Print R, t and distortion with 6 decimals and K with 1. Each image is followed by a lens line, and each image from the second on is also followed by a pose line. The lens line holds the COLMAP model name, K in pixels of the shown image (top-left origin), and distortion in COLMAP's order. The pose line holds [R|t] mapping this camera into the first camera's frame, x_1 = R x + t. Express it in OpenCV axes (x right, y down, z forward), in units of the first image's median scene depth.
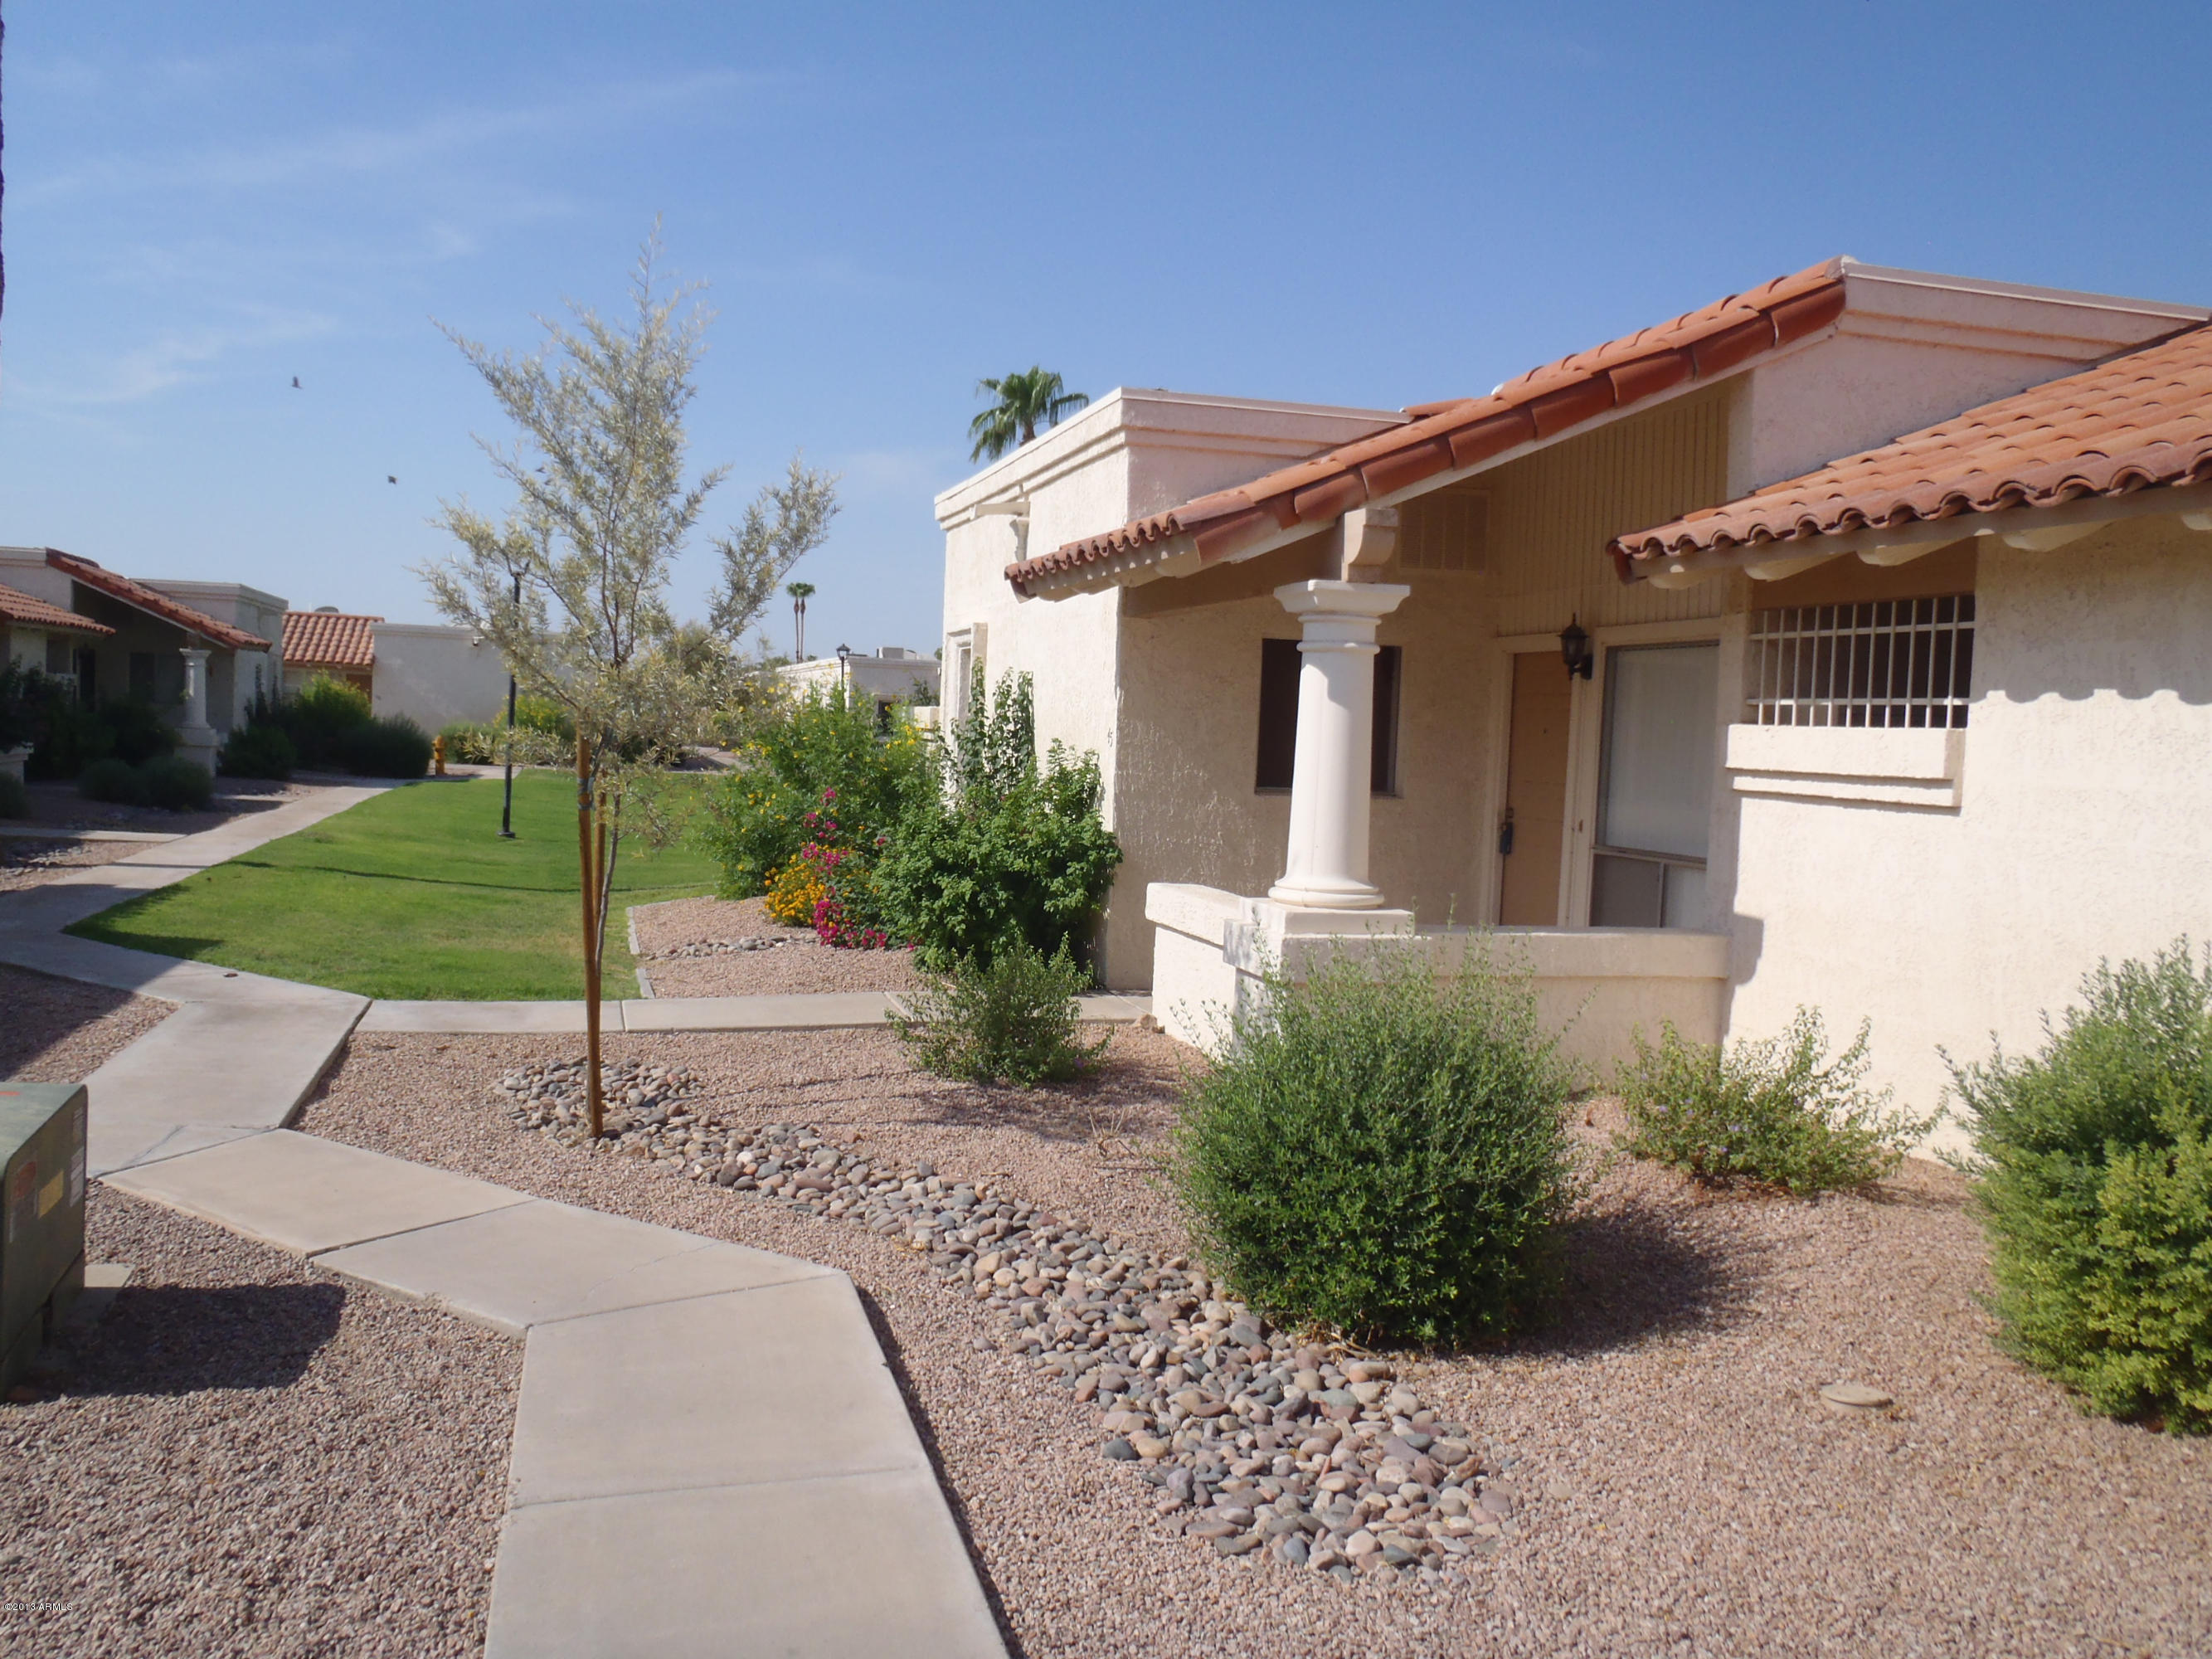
lens RADIAL K [[1880.6, 0, 1079.1], [0, 1880.6, 834.9], [0, 0, 1]] dist [-0.063843, 0.018258]
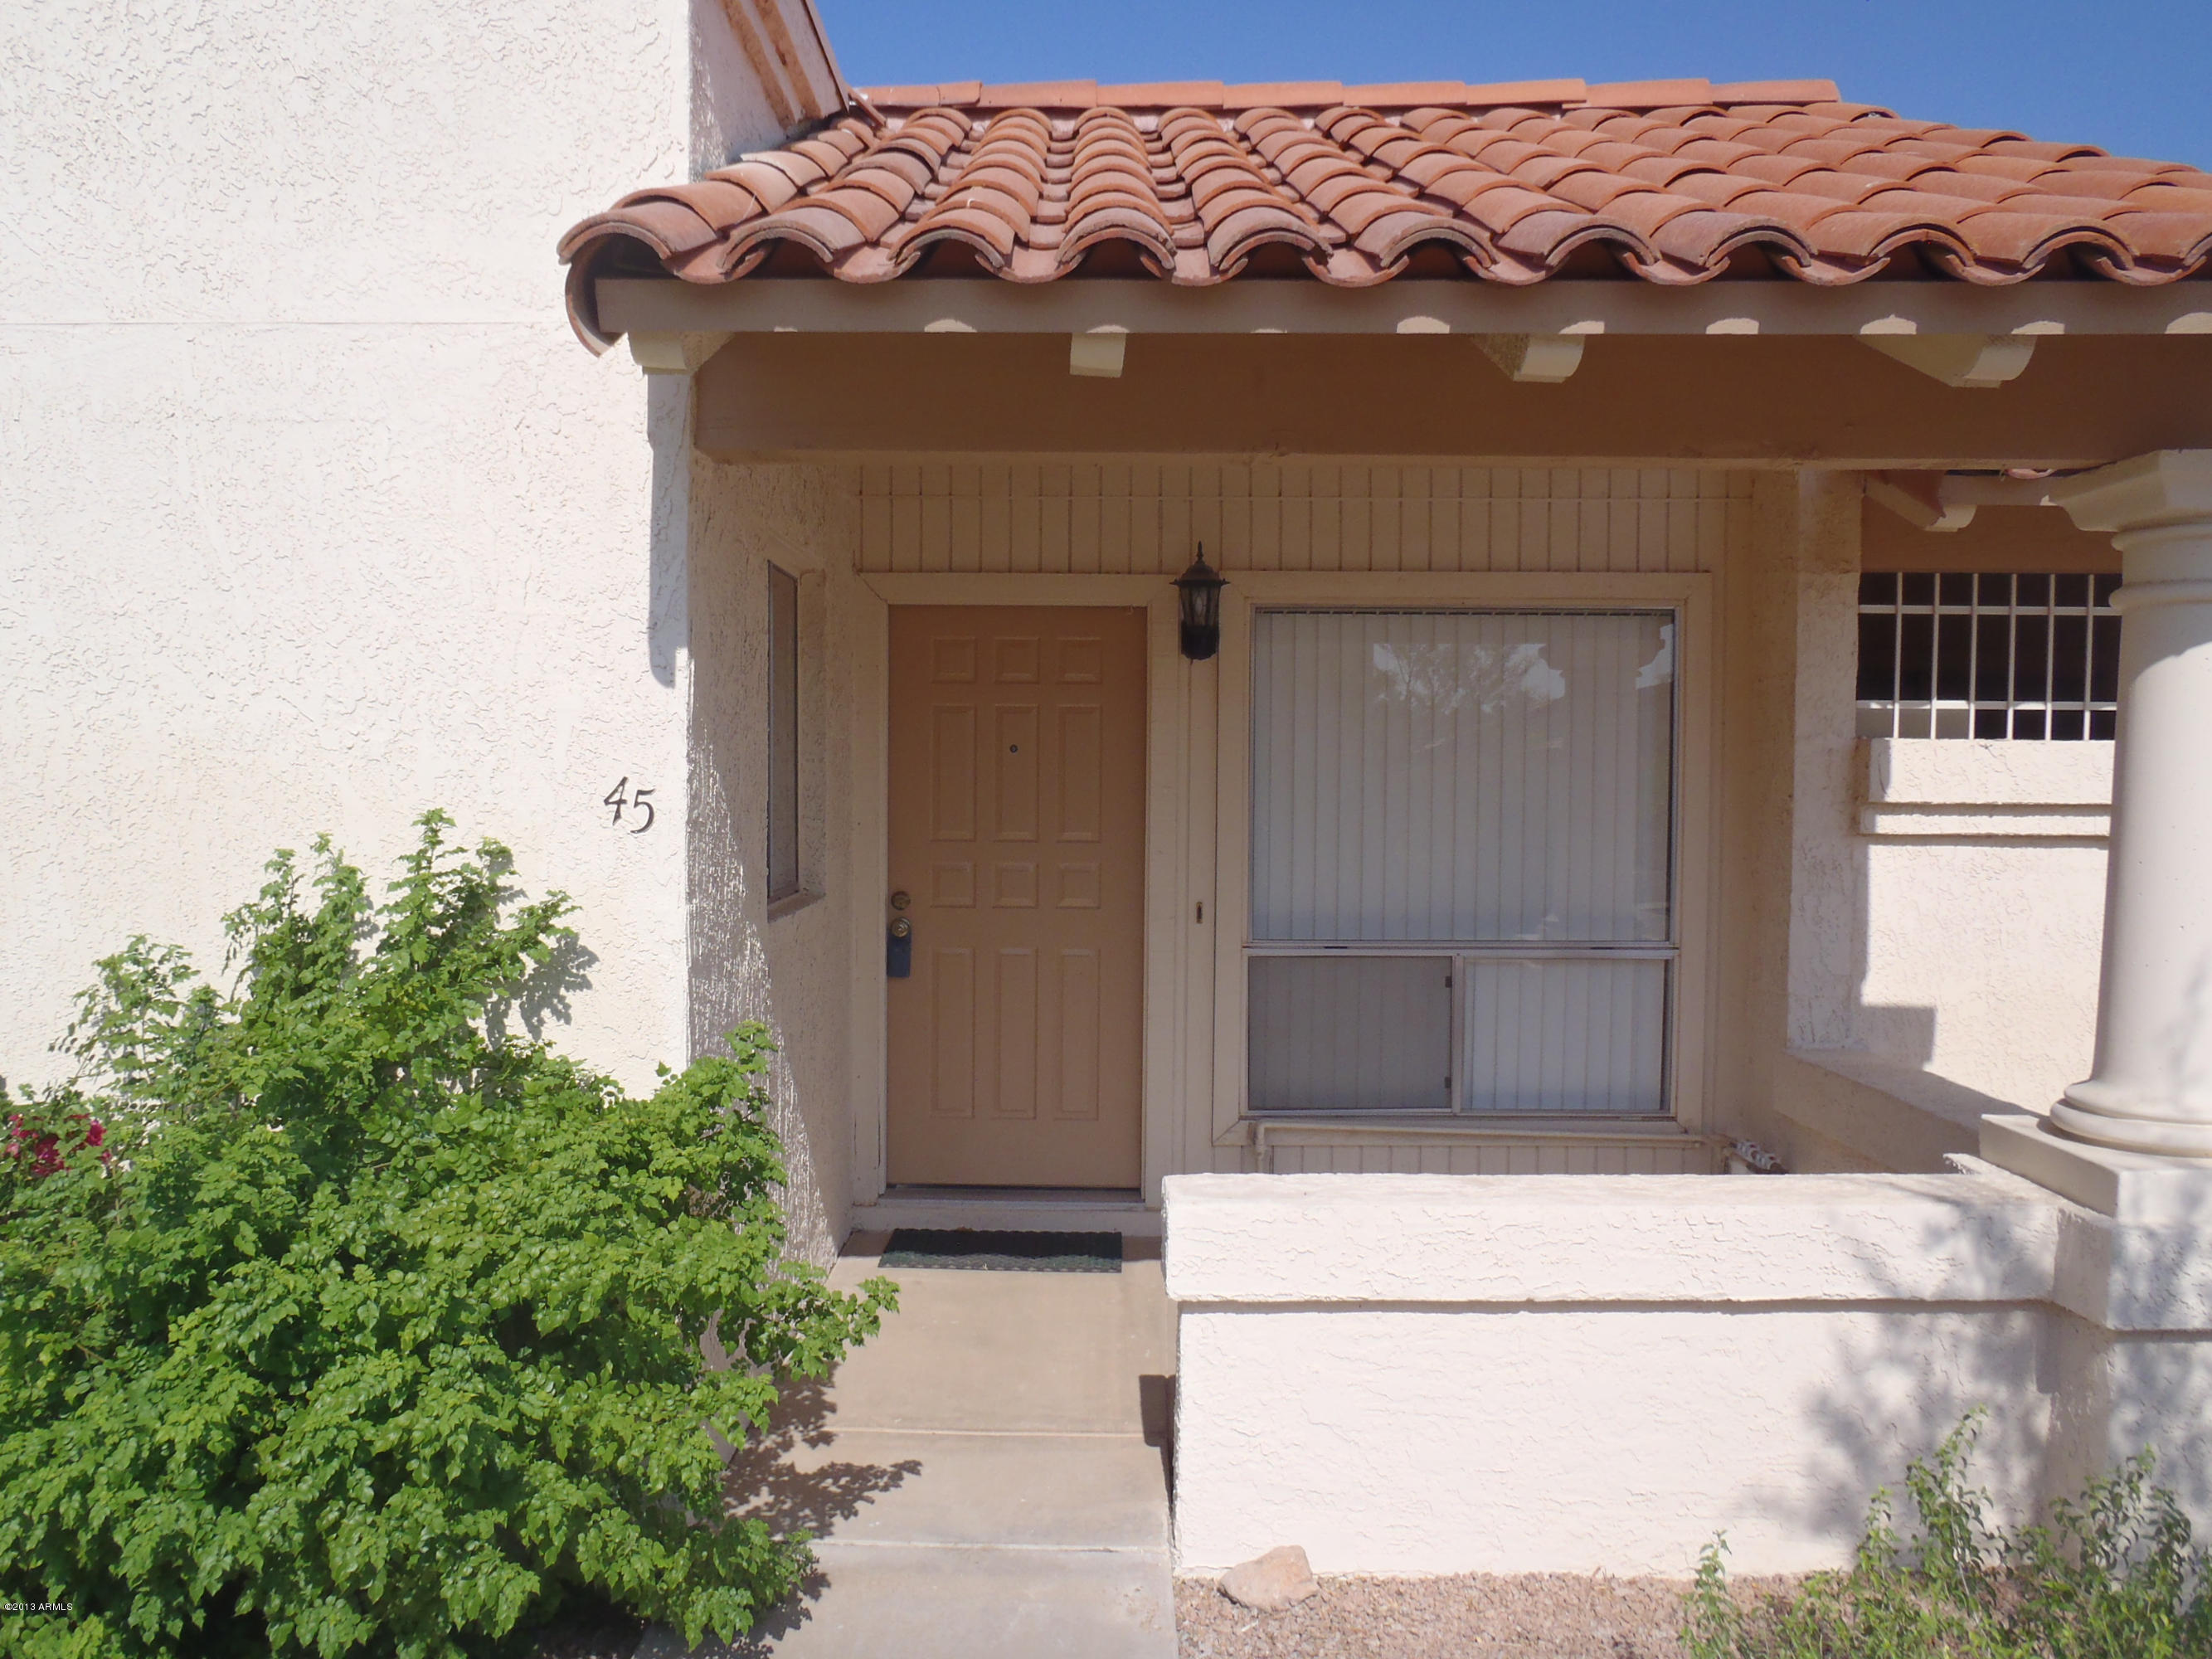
lens RADIAL K [[1880.6, 0, 1079.1], [0, 1880.6, 834.9], [0, 0, 1]] dist [-0.063843, 0.018258]
pose [[0.224889, -0.067705, 0.972029, -0.394340], [0.062037, 0.996554, 0.055061, -0.083373], [-0.972407, 0.047920, 0.228315, 1.187166]]
